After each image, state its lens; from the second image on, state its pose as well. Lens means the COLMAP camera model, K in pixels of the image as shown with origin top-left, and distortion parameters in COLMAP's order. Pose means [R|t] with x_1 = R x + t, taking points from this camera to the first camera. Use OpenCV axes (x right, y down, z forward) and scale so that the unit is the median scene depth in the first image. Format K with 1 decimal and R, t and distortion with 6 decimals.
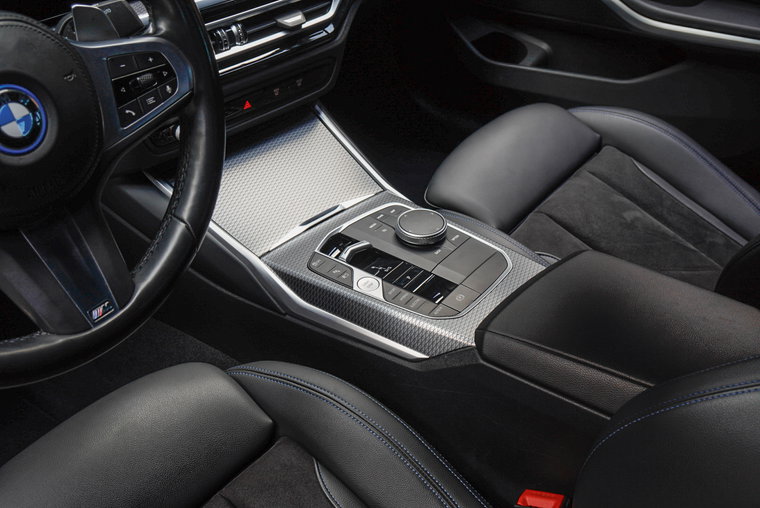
lens RADIAL K [[882.3, 0, 380.0], [0, 882.3, 254.0], [0, 0, 1]] dist [0.005029, 0.051147]
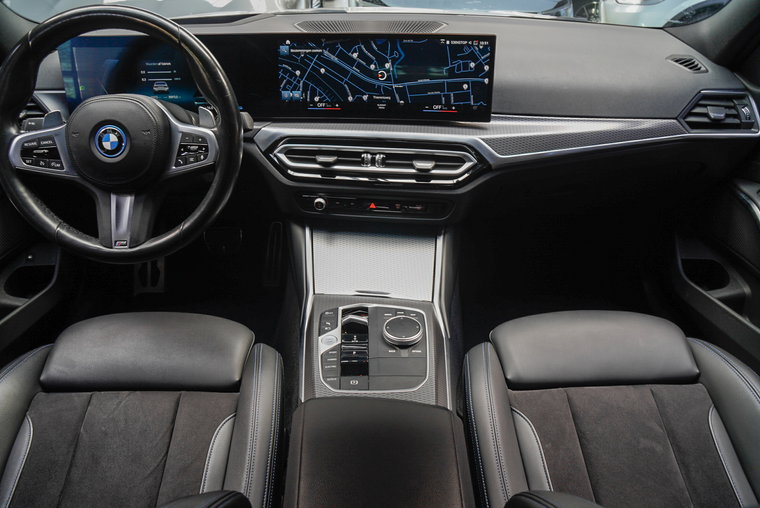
lens RADIAL K [[532.2, 0, 380.0], [0, 532.2, 254.0], [0, 0, 1]] dist [-0.131320, 0.097676]
pose [[0.608702, 0.408941, -0.679888, 0.560030], [-0.464140, 0.878540, 0.112883, -0.222797], [0.643472, 0.246851, 0.724575, 0.396763]]
